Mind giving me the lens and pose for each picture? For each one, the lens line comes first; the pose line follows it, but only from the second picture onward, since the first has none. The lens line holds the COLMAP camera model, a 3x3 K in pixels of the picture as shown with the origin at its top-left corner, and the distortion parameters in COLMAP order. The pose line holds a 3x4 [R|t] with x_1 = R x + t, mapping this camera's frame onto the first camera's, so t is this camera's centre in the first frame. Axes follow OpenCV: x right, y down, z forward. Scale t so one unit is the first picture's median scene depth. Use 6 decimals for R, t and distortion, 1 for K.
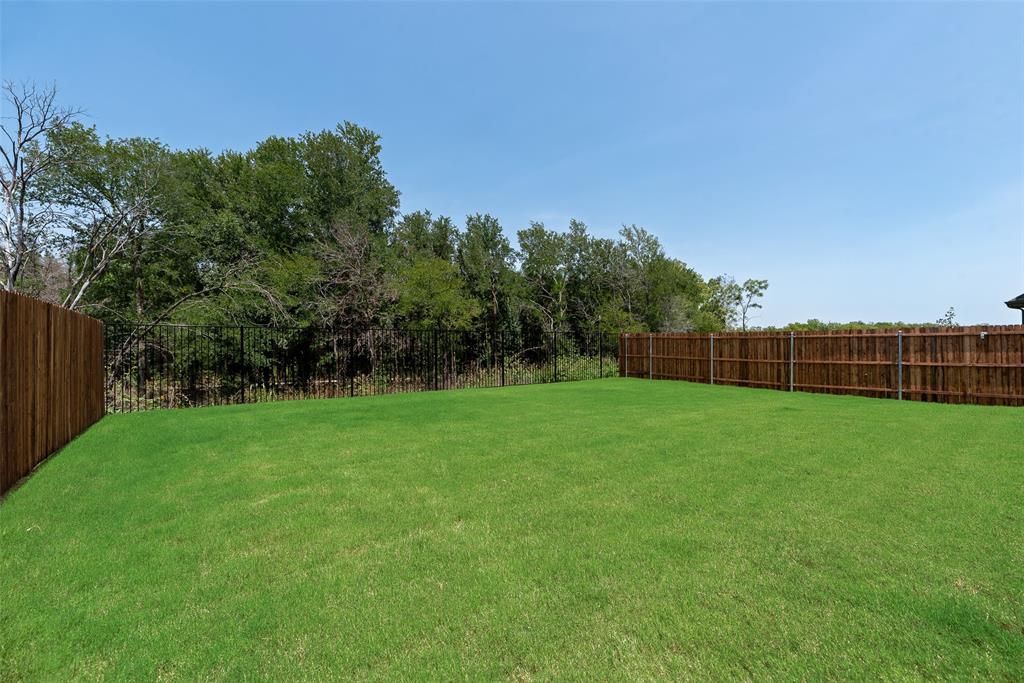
lens RADIAL K [[413.4, 0, 511.4], [0, 413.4, 343.7], [0, 0, 1]] dist [0.000094, -0.000040]
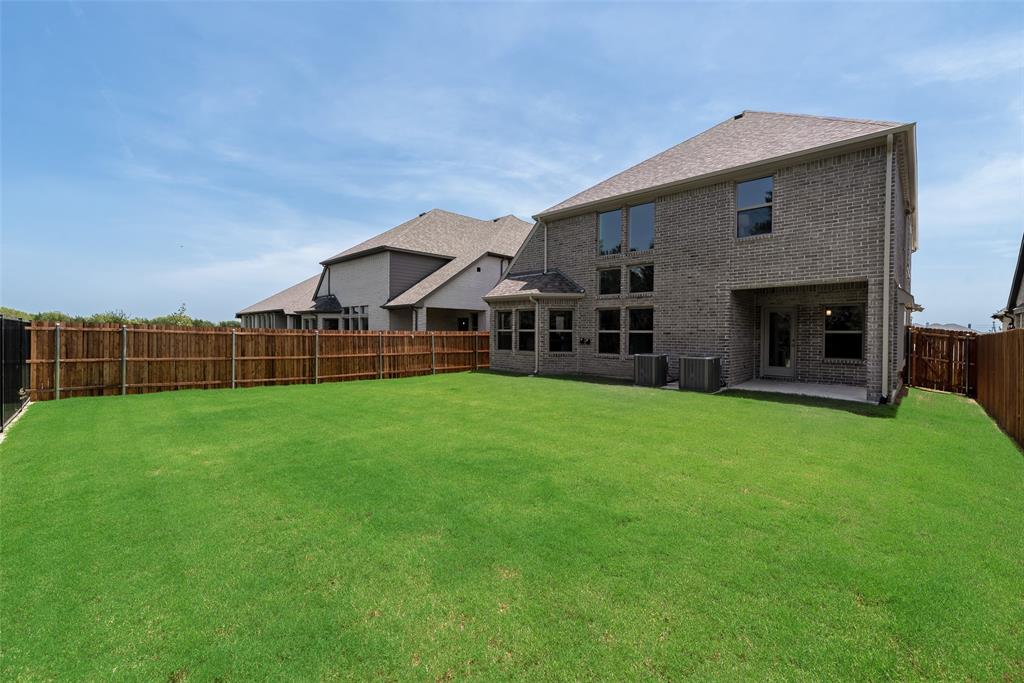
lens RADIAL K [[413.4, 0, 511.4], [0, 413.4, 343.7], [0, 0, 1]] dist [0.000094, -0.000040]
pose [[-0.133613, -0.008011, 0.991001, -0.482356], [-0.005967, 0.999956, 0.007278, -0.003646], [-0.991016, -0.004941, -0.133655, 0.604238]]
